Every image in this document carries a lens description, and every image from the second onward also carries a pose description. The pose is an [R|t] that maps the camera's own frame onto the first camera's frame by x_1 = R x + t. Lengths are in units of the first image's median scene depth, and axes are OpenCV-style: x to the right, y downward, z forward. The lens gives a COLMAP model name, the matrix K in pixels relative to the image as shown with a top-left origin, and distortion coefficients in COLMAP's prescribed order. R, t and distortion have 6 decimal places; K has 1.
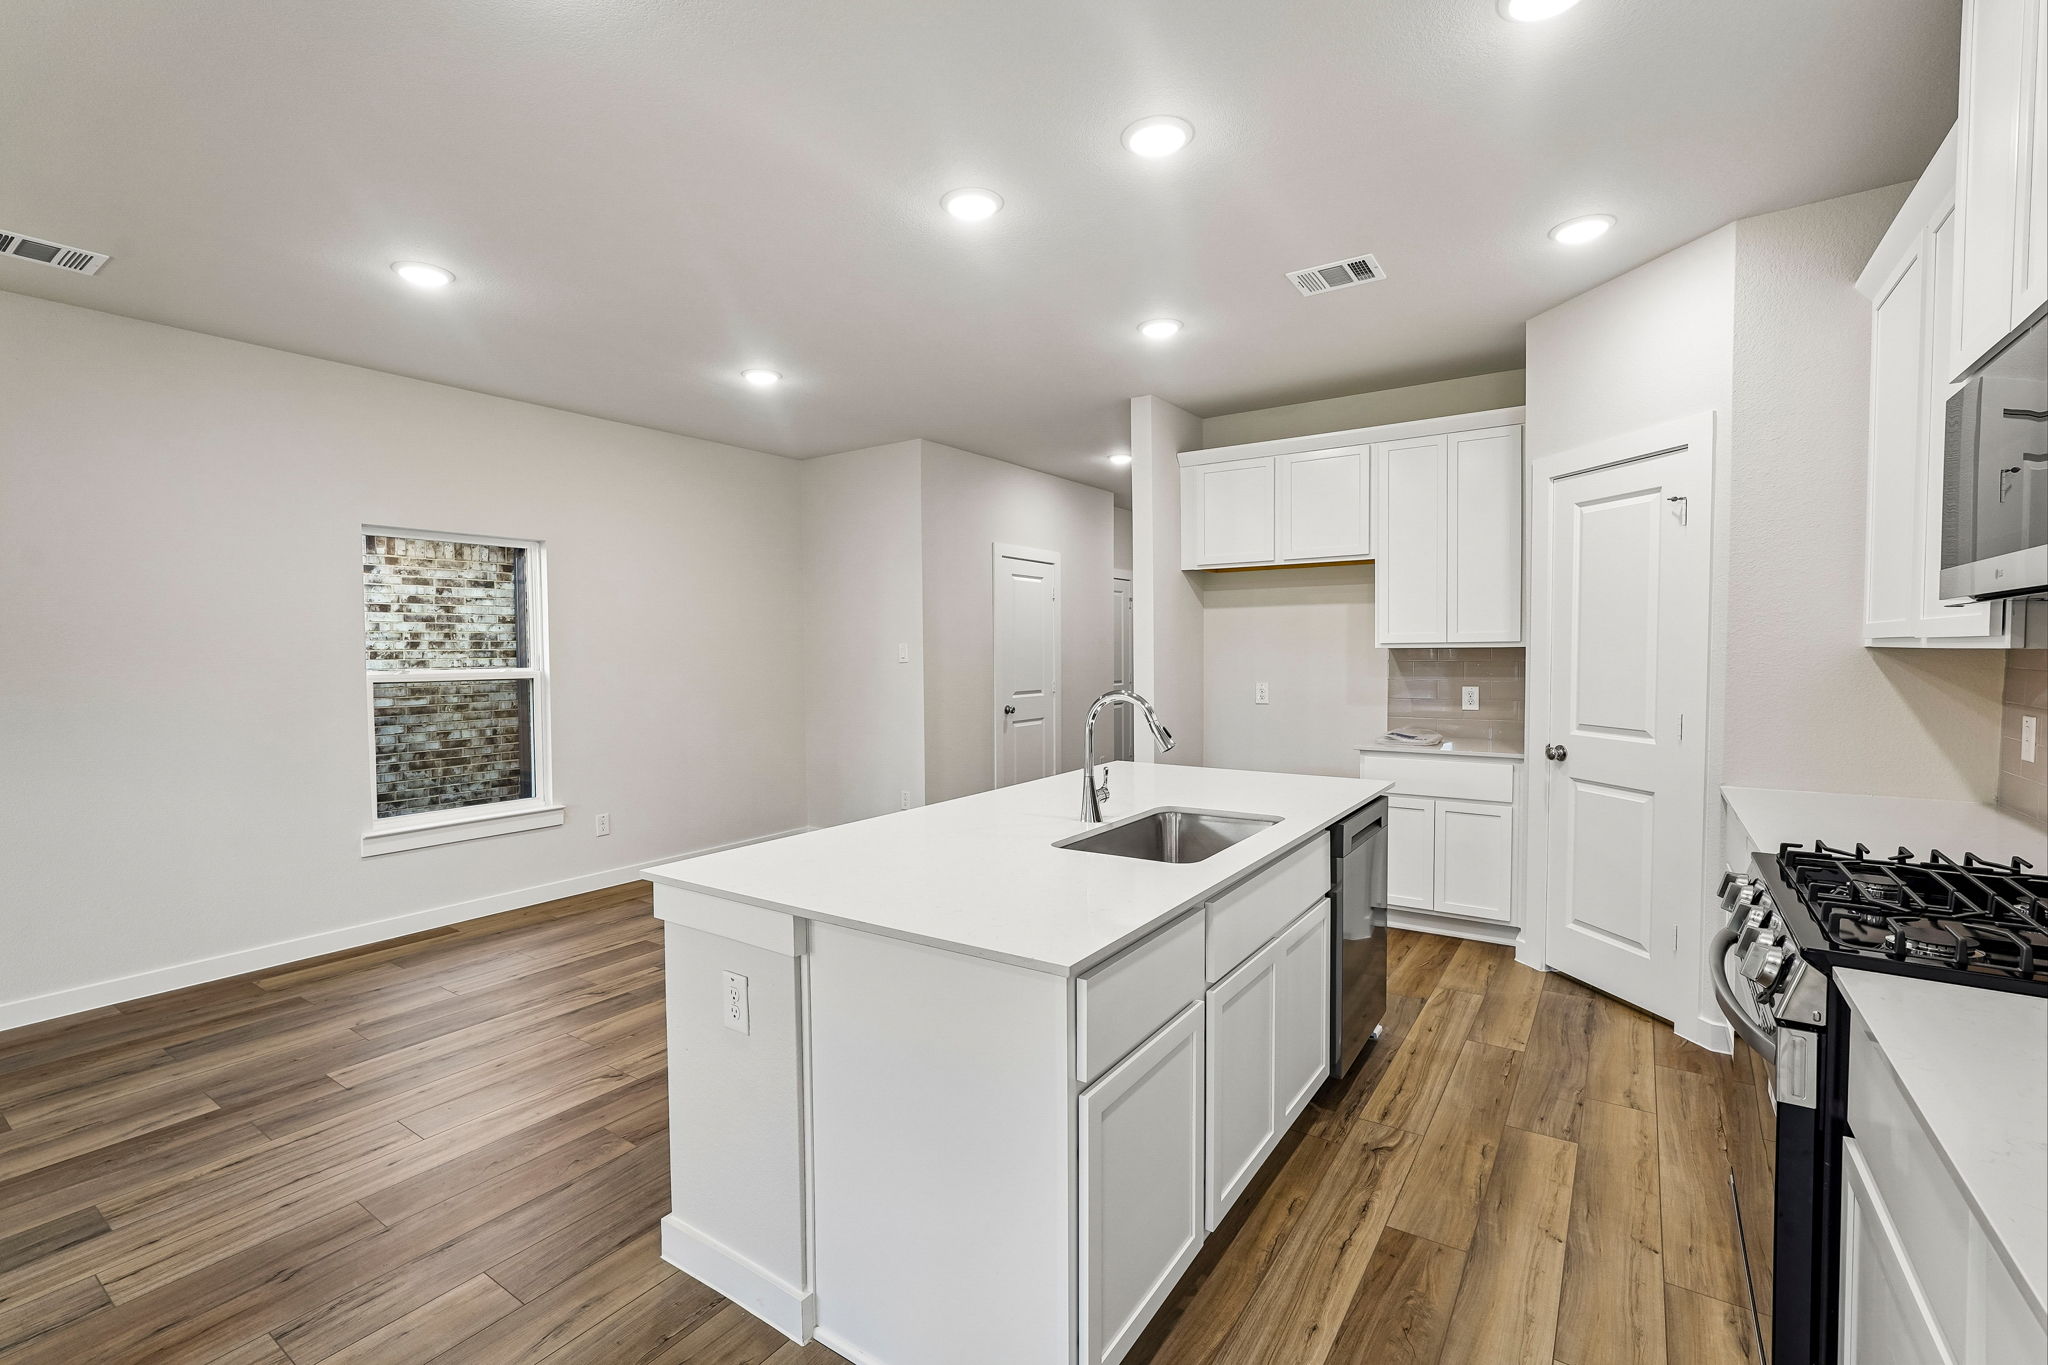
lens RADIAL K [[990.7, 0, 1024.0], [0, 990.7, 682.5], [0, 0, 1]] dist [0.004827, 0.001442]
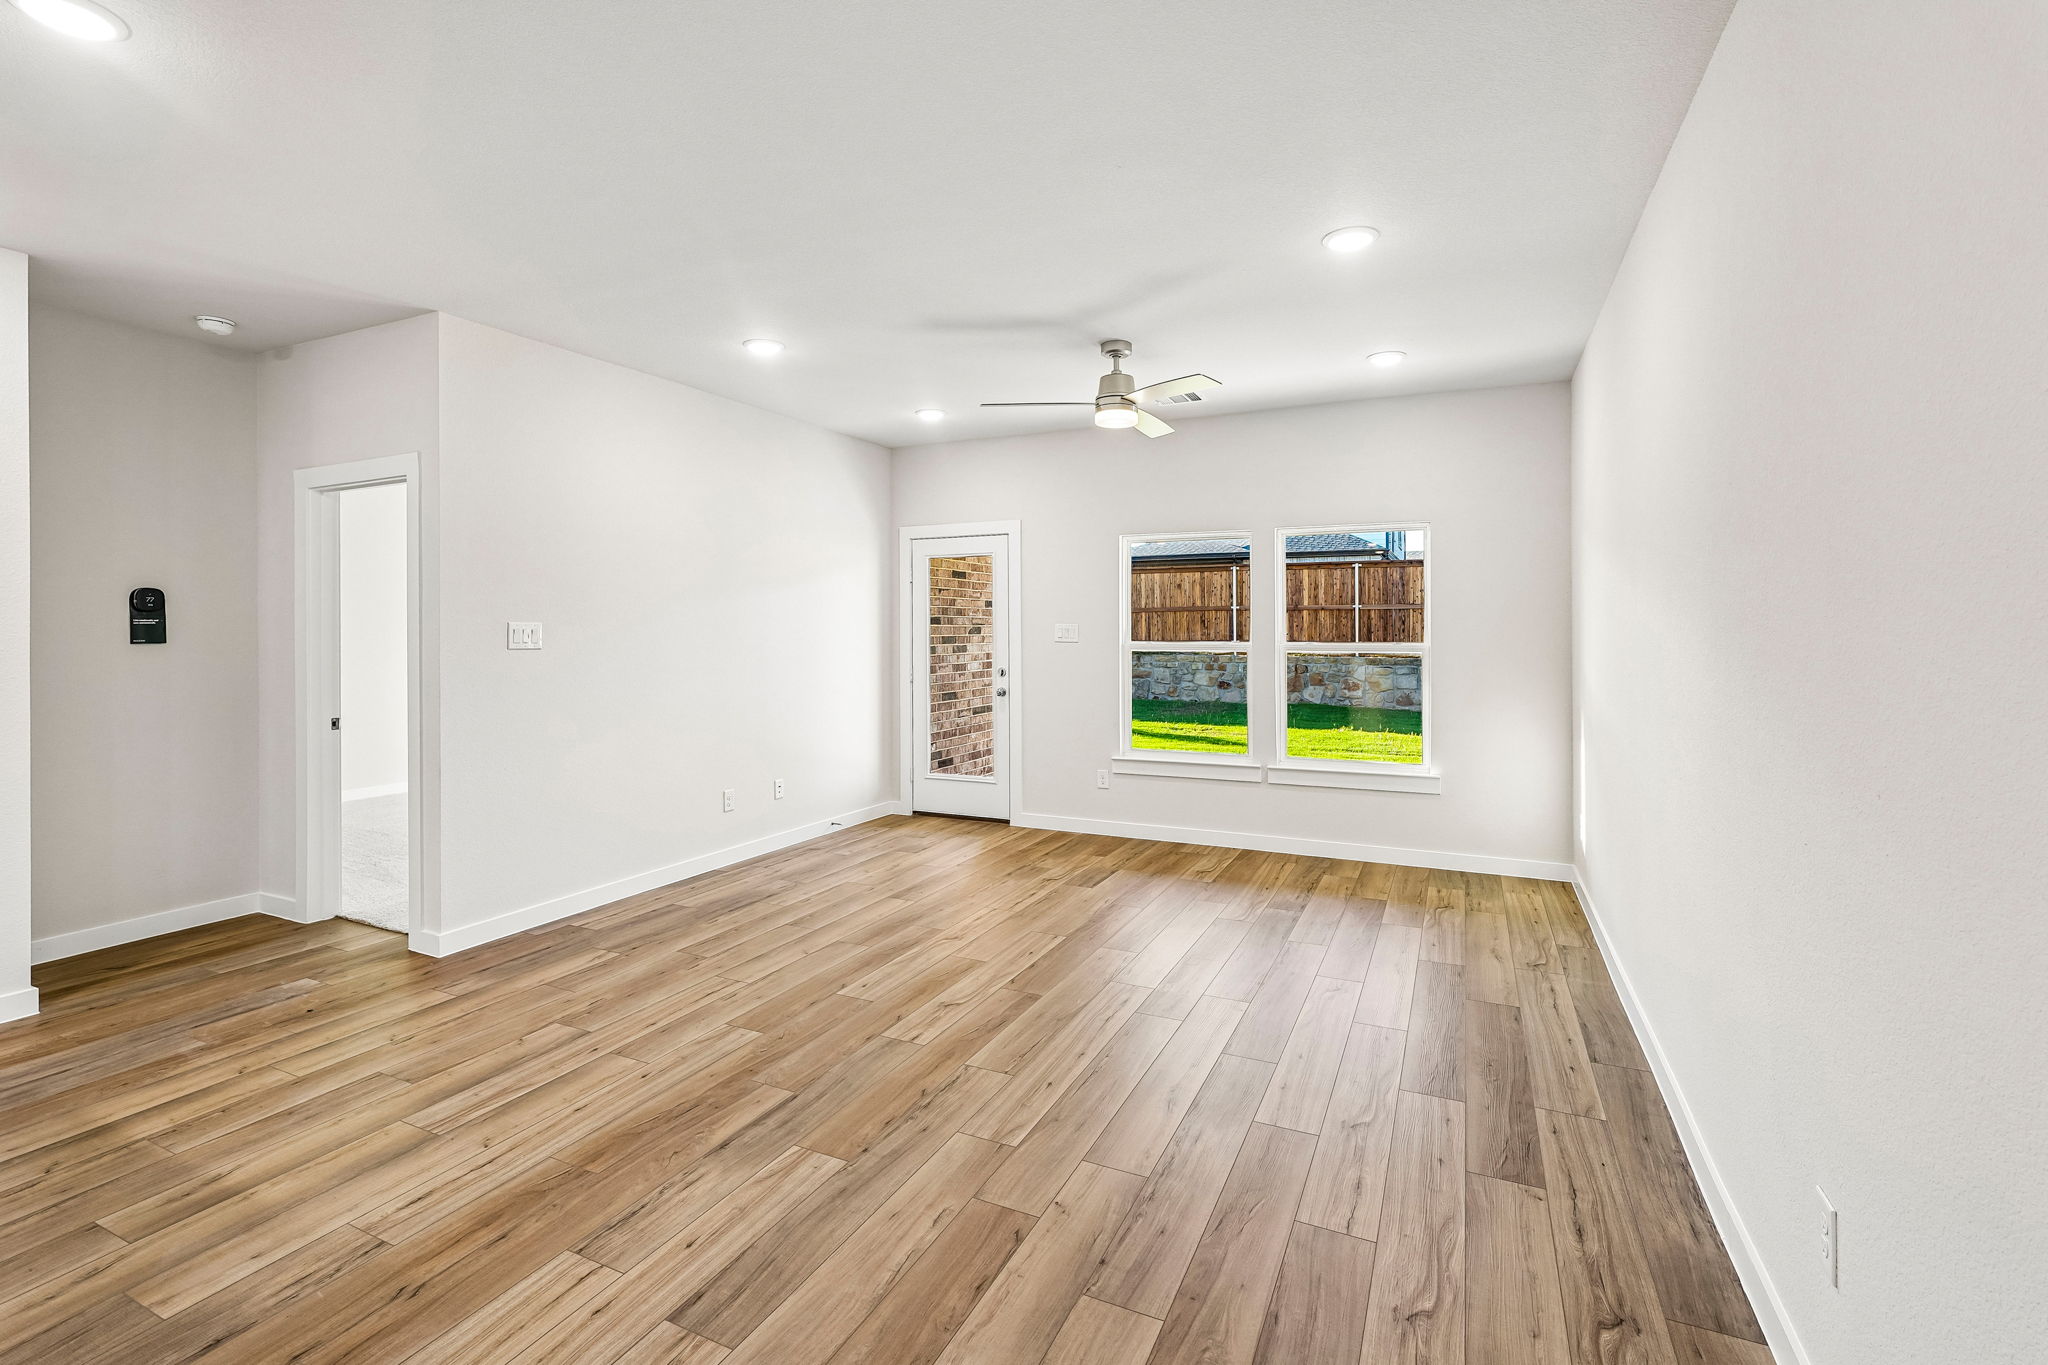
lens RADIAL K [[929.4, 0, 1017.0], [0, 929.4, 644.7], [0, 0, 1]] dist [-0.002271, 0.000258]
pose [[-0.982290, 0.012576, -0.186944, -0.740467], [0.003670, 0.998845, 0.047908, -0.036685], [0.187330, 0.046373, -0.981202, 1.246250]]
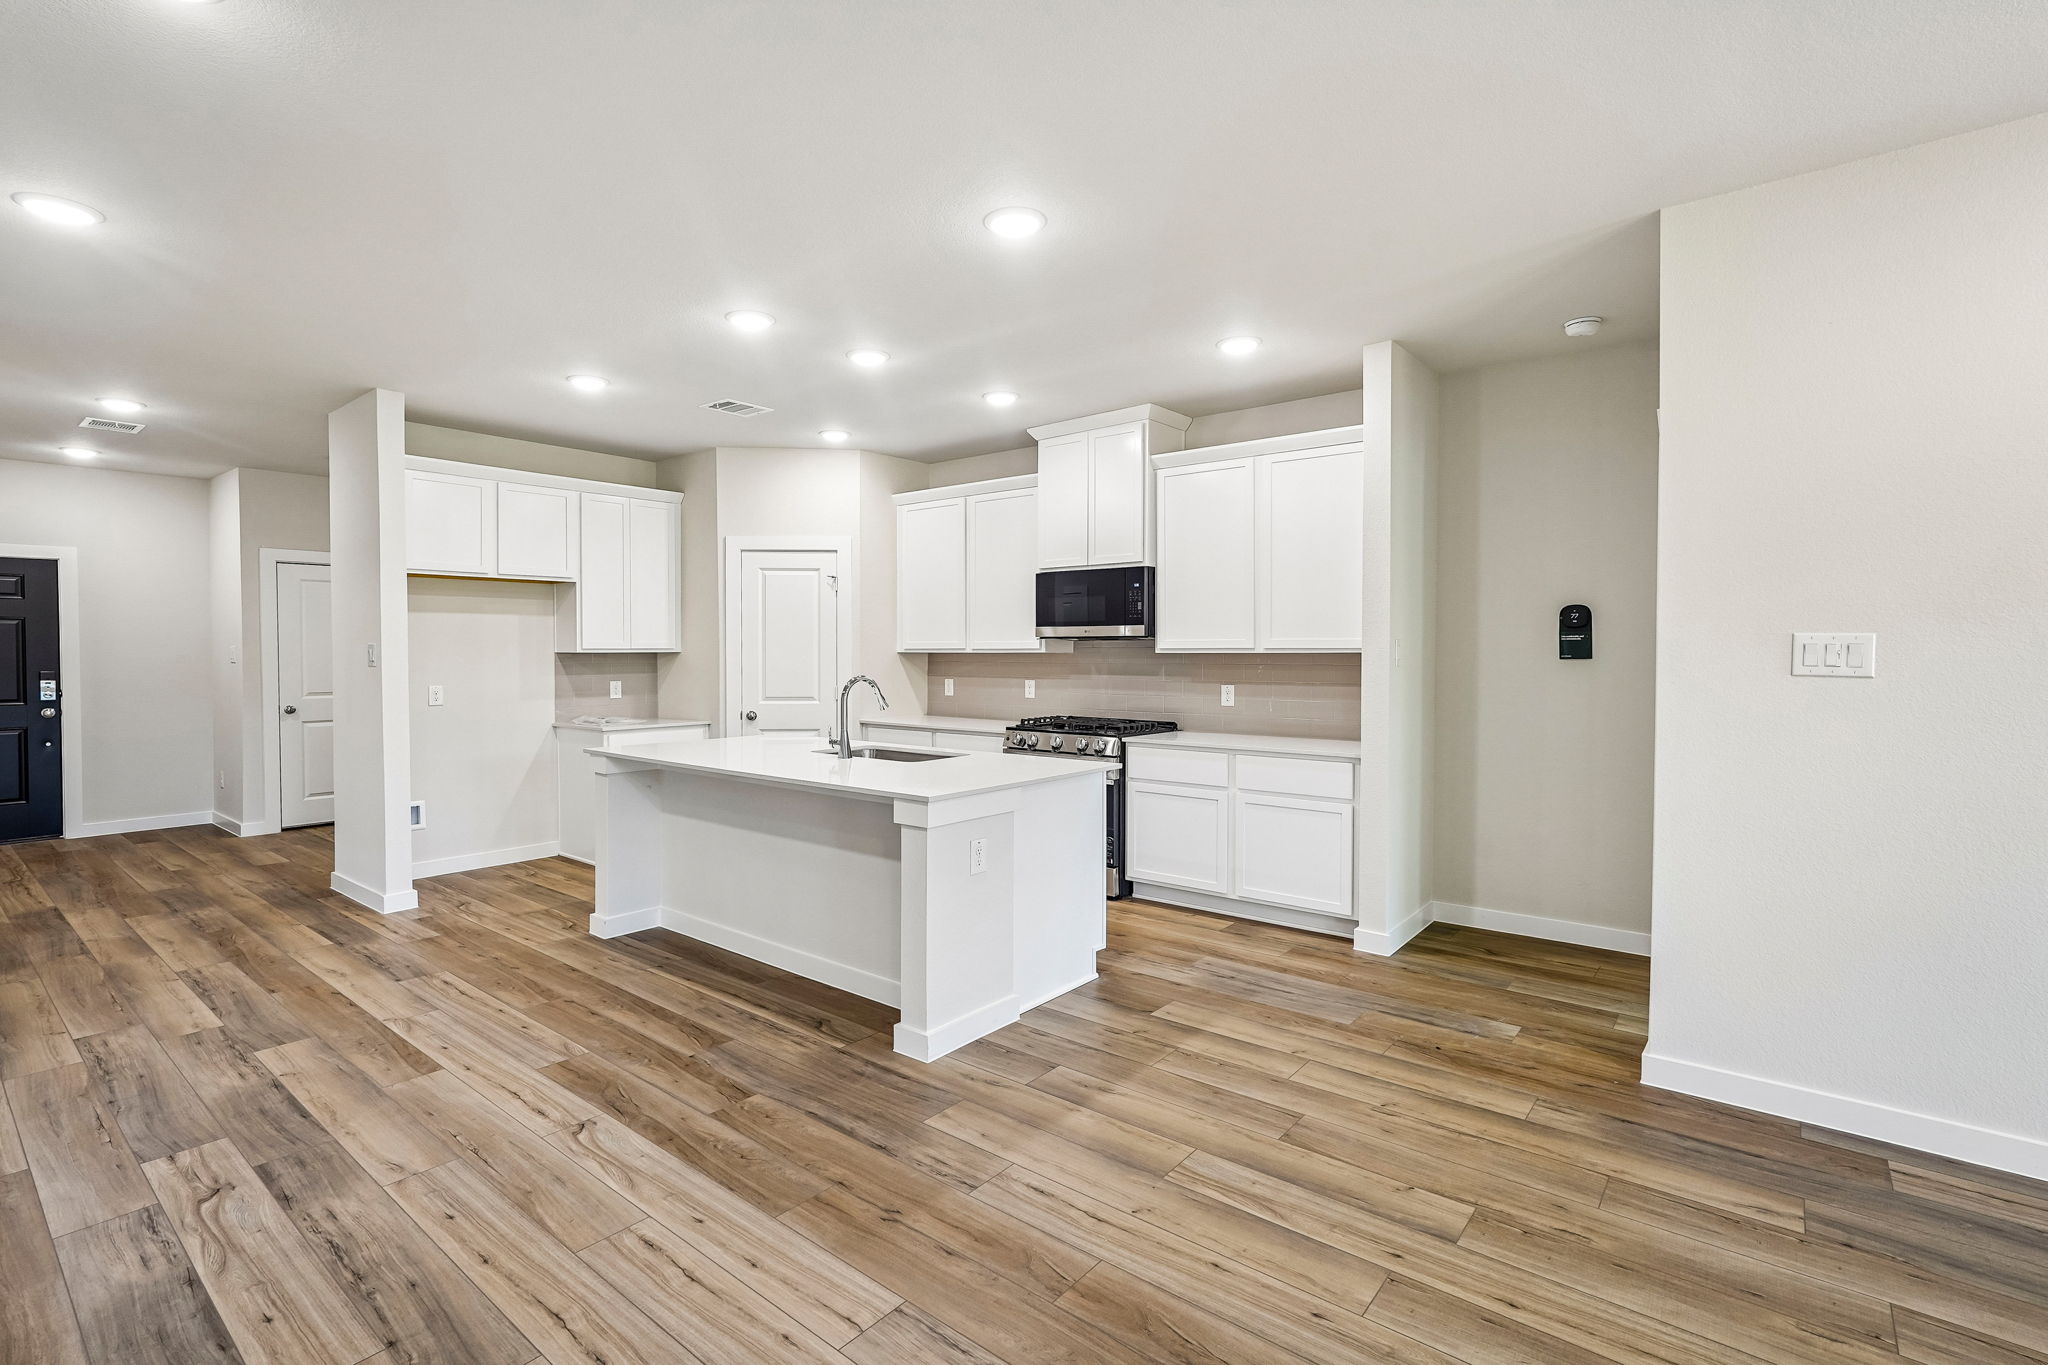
lens RADIAL K [[929.8, 0, 1053.5], [0, 929.8, 675.1], [0, 0, 1]] dist [0.000082, 0.000766]
pose [[0.029833, -0.020068, 0.999353, -1.126461], [0.034830, 0.999212, 0.019025, -0.010336], [-0.998948, 0.034240, 0.030508, 0.493485]]
